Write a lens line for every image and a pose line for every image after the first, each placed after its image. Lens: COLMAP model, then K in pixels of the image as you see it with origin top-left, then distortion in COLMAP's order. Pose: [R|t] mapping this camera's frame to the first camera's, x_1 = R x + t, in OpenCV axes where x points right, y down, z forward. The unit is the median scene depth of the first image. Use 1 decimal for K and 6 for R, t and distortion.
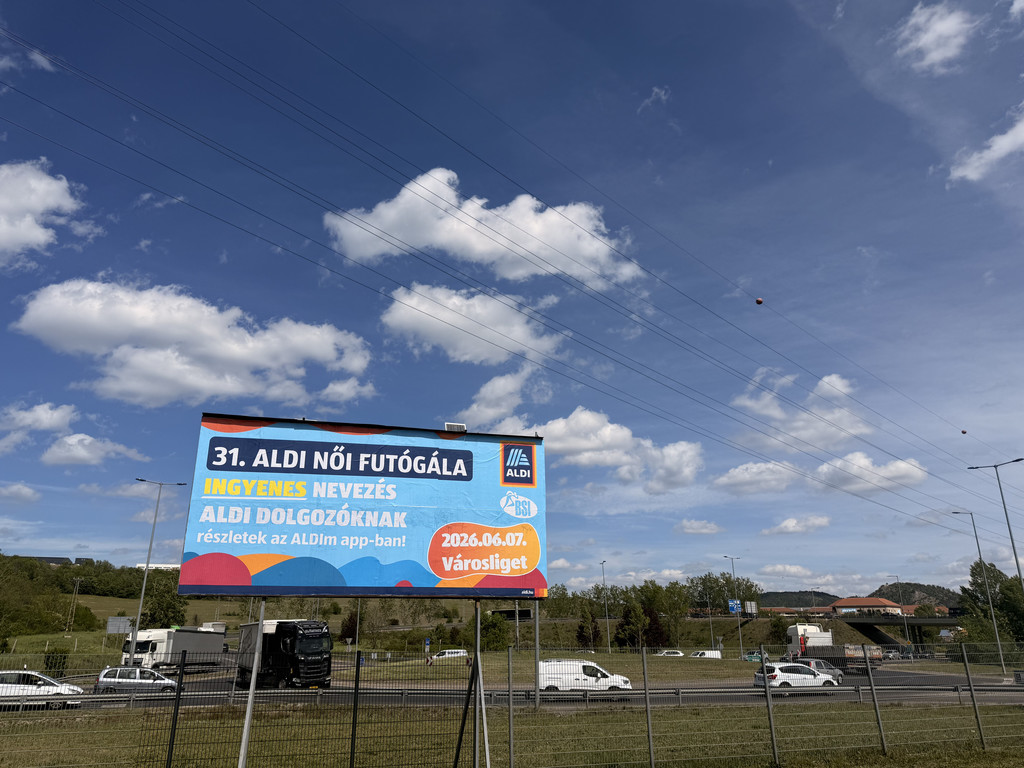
lens RADIAL K [[716.2, 0, 512.0], [0, 716.2, 384.0], [0, 0, 1]] dist [0.078946, -0.147103]
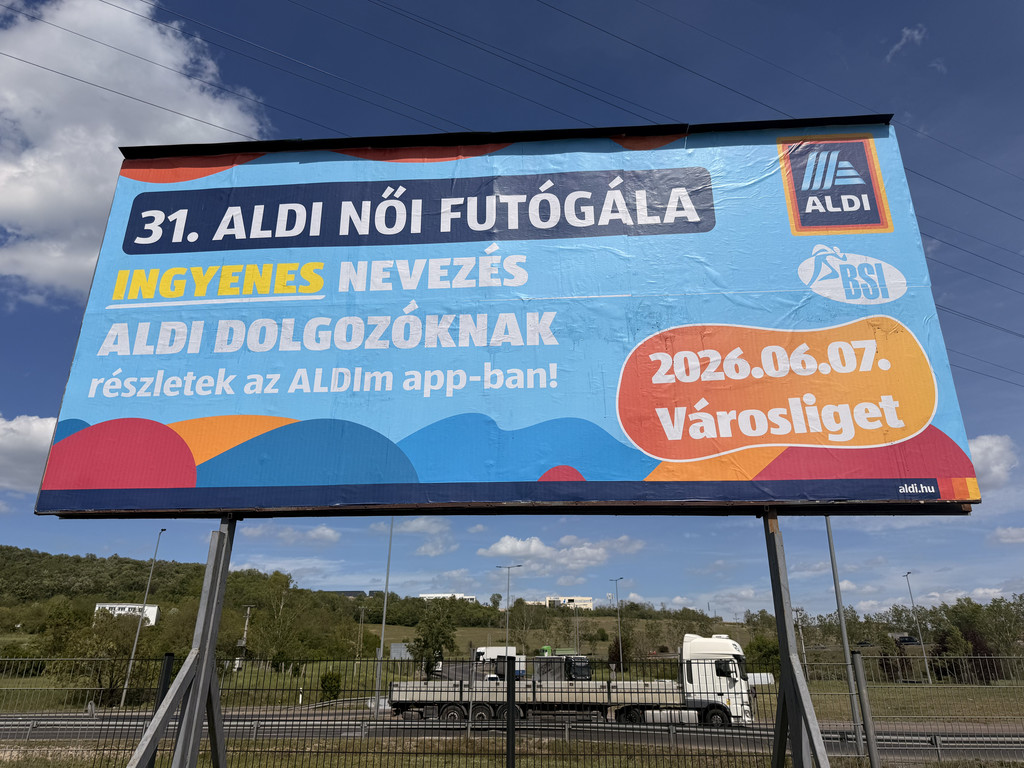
lens RADIAL K [[710.3, 0, 503.1], [0, 710.3, 382.9], [0, 0, 1]] dist [0.086455, -0.133323]
pose [[0.935594, -0.118492, -0.332601, -0.045406], [0.105754, 0.992802, -0.056211, 0.240802], [0.336868, 0.017417, 0.941391, 0.615684]]
